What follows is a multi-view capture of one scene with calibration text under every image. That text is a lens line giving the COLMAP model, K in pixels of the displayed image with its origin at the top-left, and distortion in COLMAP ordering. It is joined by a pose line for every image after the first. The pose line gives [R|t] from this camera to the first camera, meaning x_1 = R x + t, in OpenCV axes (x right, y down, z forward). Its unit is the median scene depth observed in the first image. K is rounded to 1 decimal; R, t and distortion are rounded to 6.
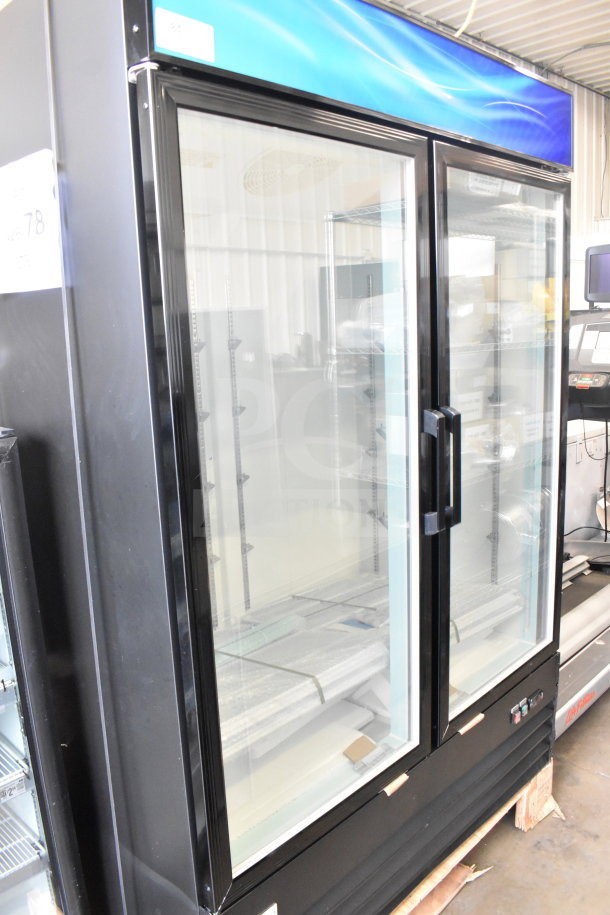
lens RADIAL K [[713.5, 0, 302.6], [0, 713.5, 467.3], [0, 0, 1]] dist [-0.095122, 0.000660]
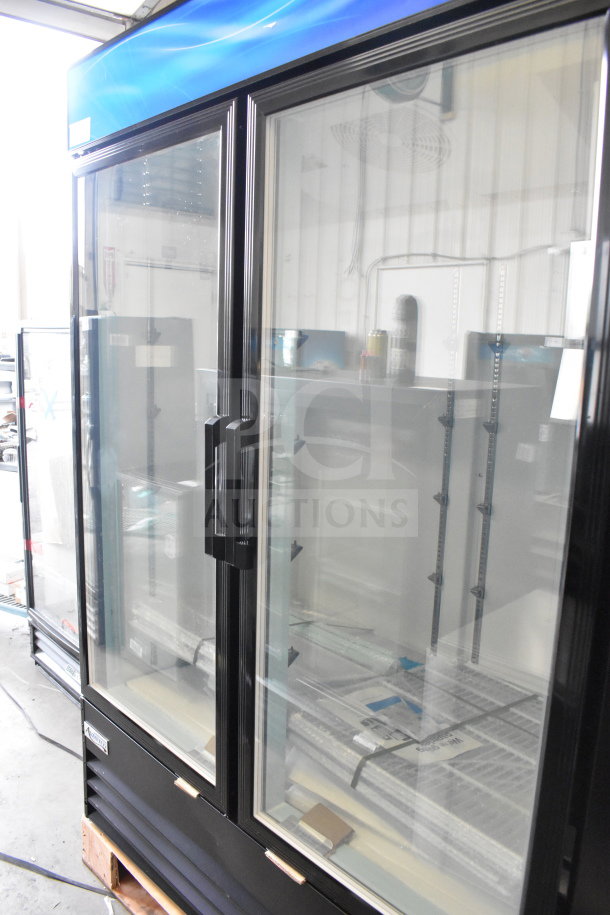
lens RADIAL K [[727.0, 0, 305.0], [0, 727.0, 457.5], [0, 0, 1]] dist [-0.073547, 0.007804]
pose [[-0.055157, 0.197263, -0.978798, 1.012846], [-0.230537, 0.951287, 0.204710, -0.222462], [0.971499, 0.236940, -0.006994, 1.069901]]
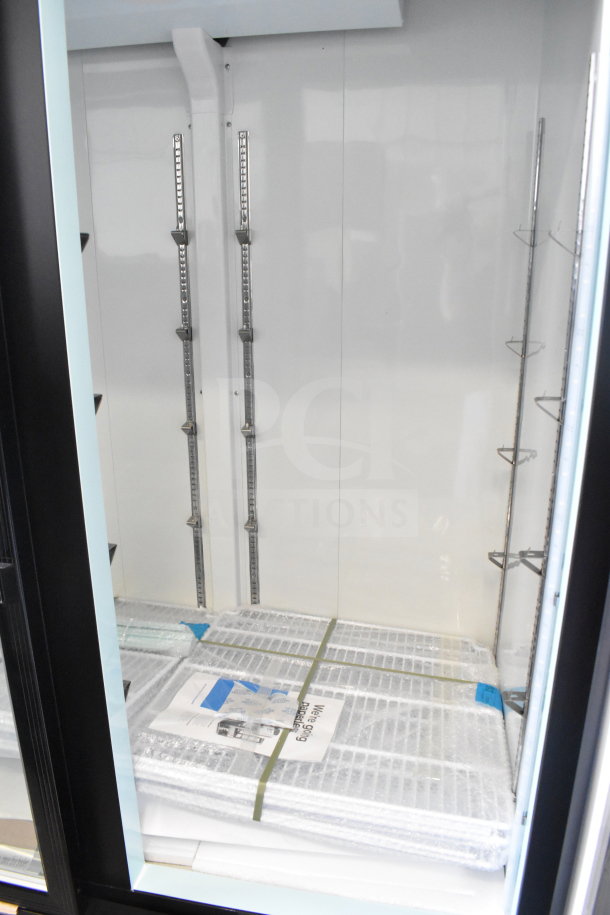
lens RADIAL K [[727.0, 0, 305.0], [0, 727.0, 457.5], [0, 0, 1]] dist [-0.073547, 0.007804]
pose [[0.532807, 0.283206, -0.797440, 0.756189], [-0.185653, 0.958499, 0.216362, -0.175410], [0.825621, 0.032768, 0.563273, 0.890113]]
